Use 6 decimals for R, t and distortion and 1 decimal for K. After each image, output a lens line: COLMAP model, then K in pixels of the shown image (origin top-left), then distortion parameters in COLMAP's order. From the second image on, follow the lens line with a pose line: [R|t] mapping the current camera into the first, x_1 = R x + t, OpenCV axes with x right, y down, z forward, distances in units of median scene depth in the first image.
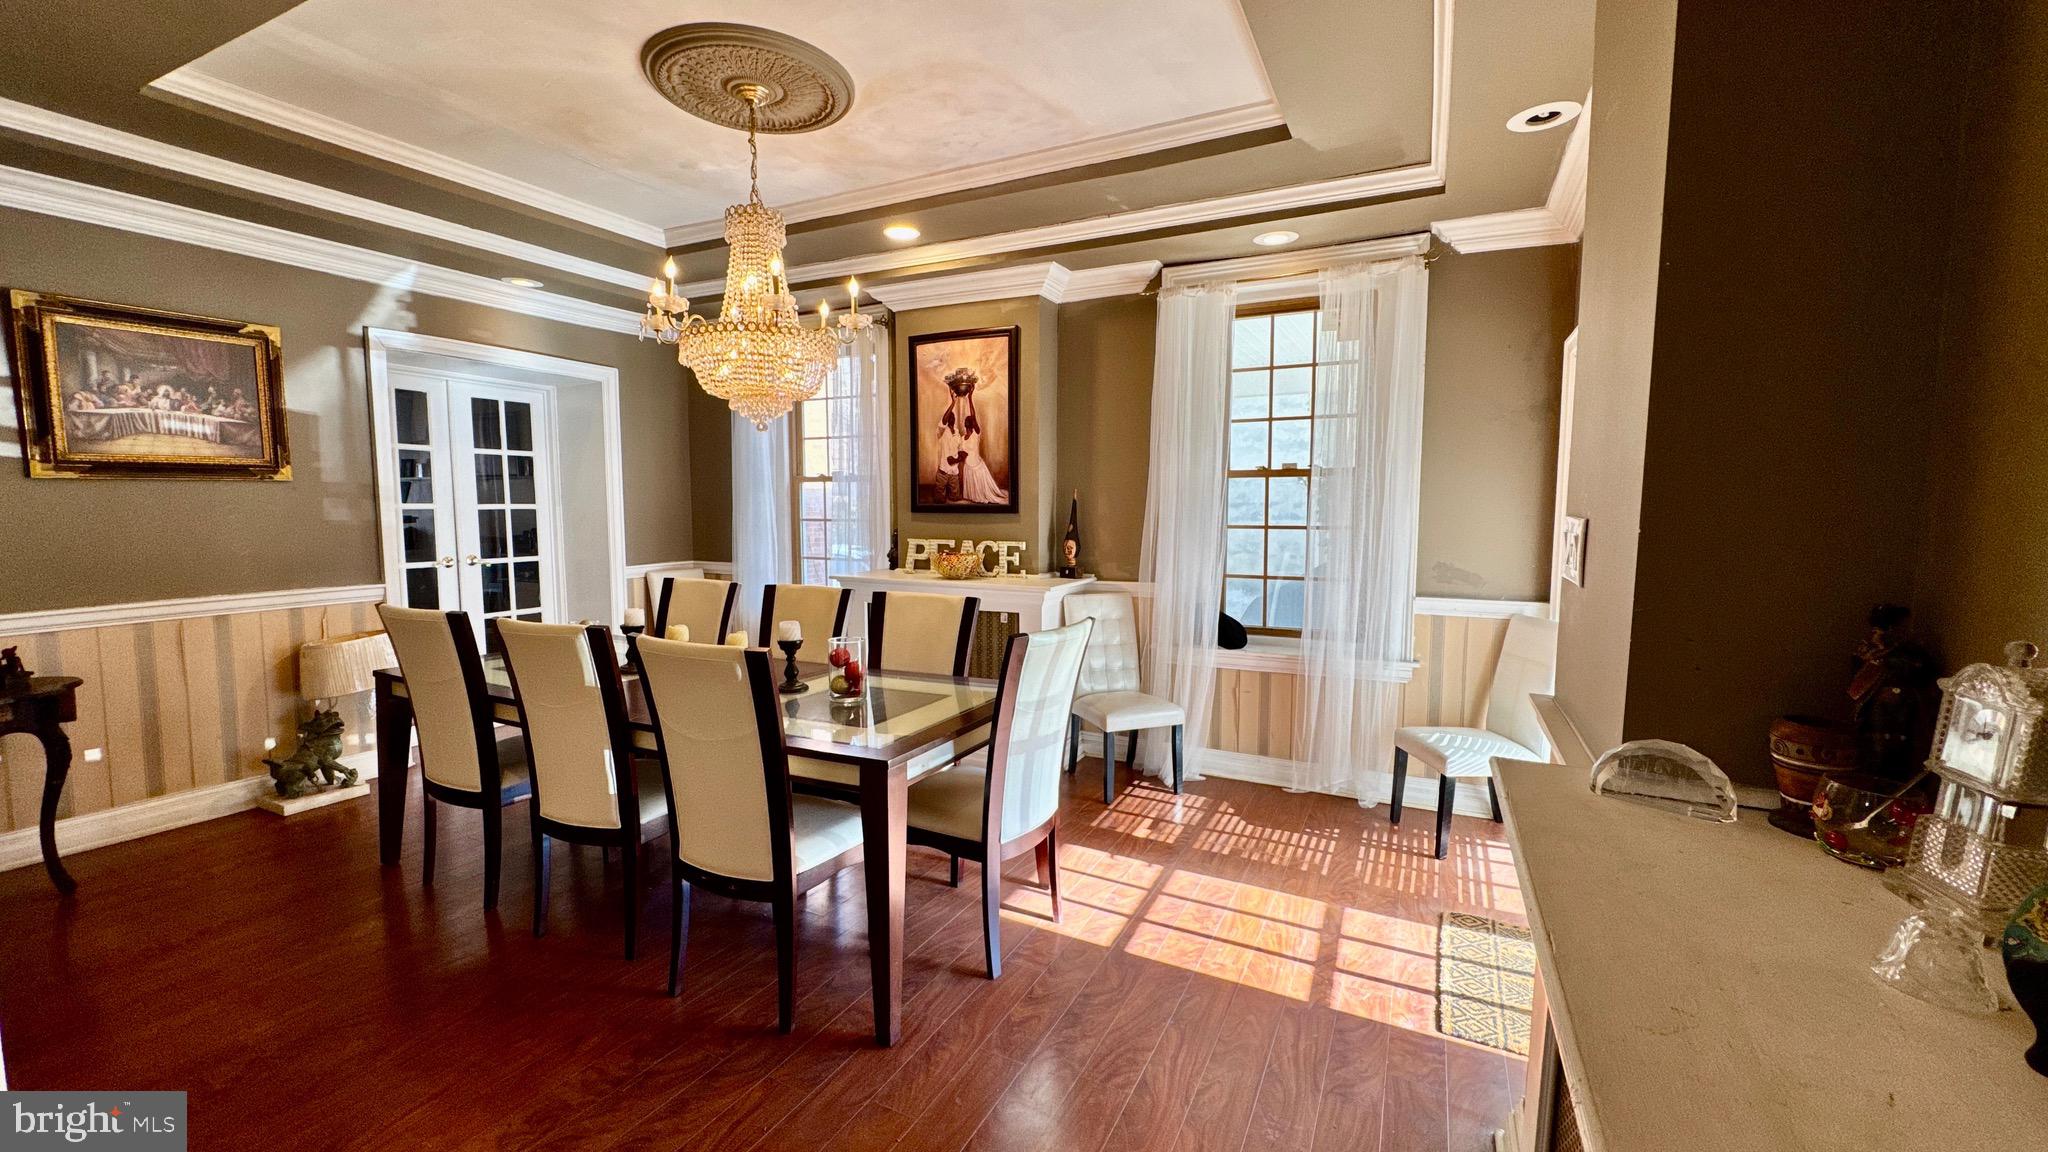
lens RADIAL K [[814.3, 0, 1019.8], [0, 814.3, 575.2], [0, 0, 1]] dist [-0.003757, 0.001316]
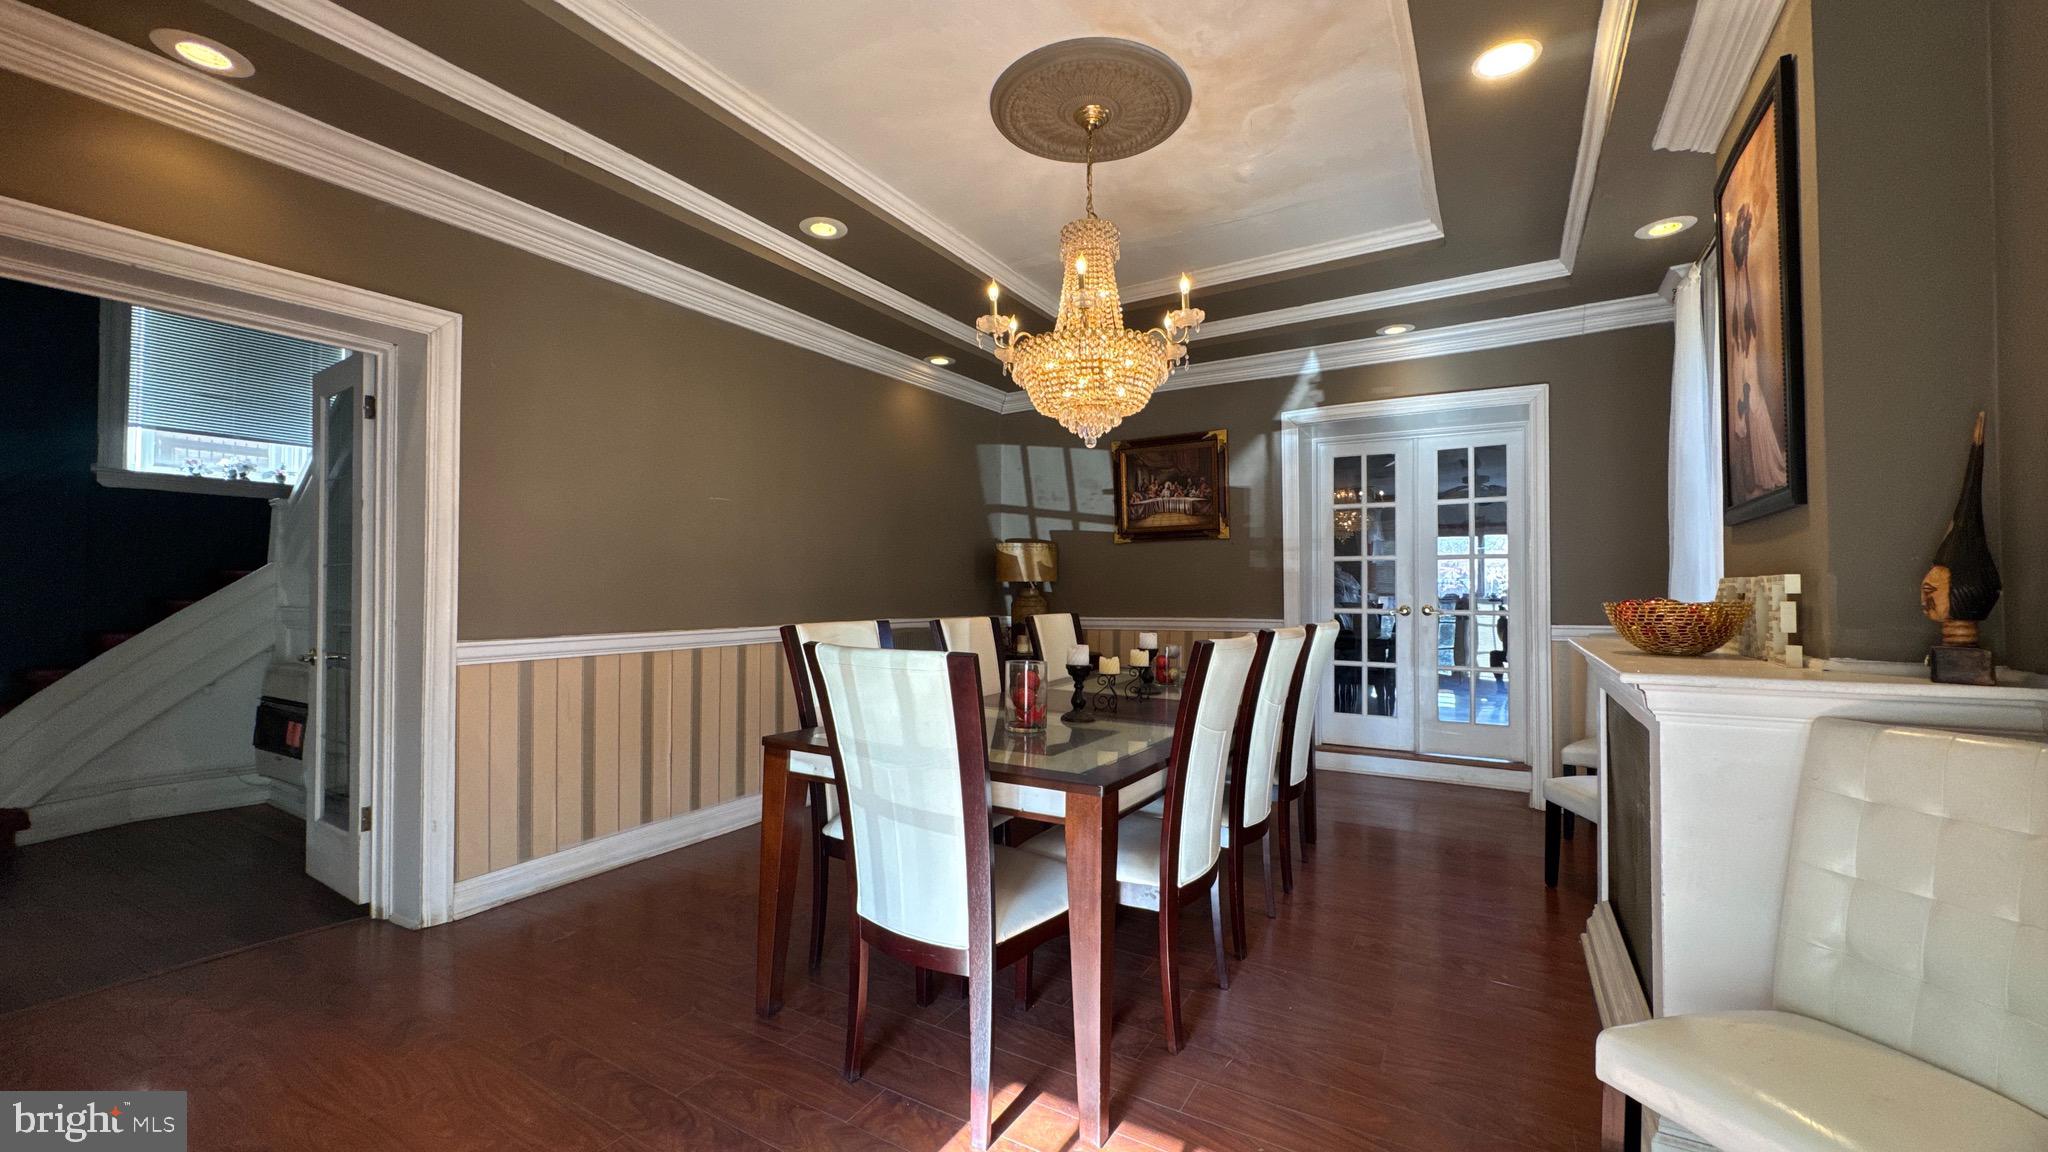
lens RADIAL K [[814.3, 0, 1020.8], [0, 814.3, 580.0], [0, 0, 1]] dist [-0.003757, 0.001316]
pose [[-0.063951, -0.016757, -0.997812, 0.477249], [-0.087338, 0.996117, -0.011131, -0.000068], [0.994124, 0.086435, -0.065166, 0.724424]]
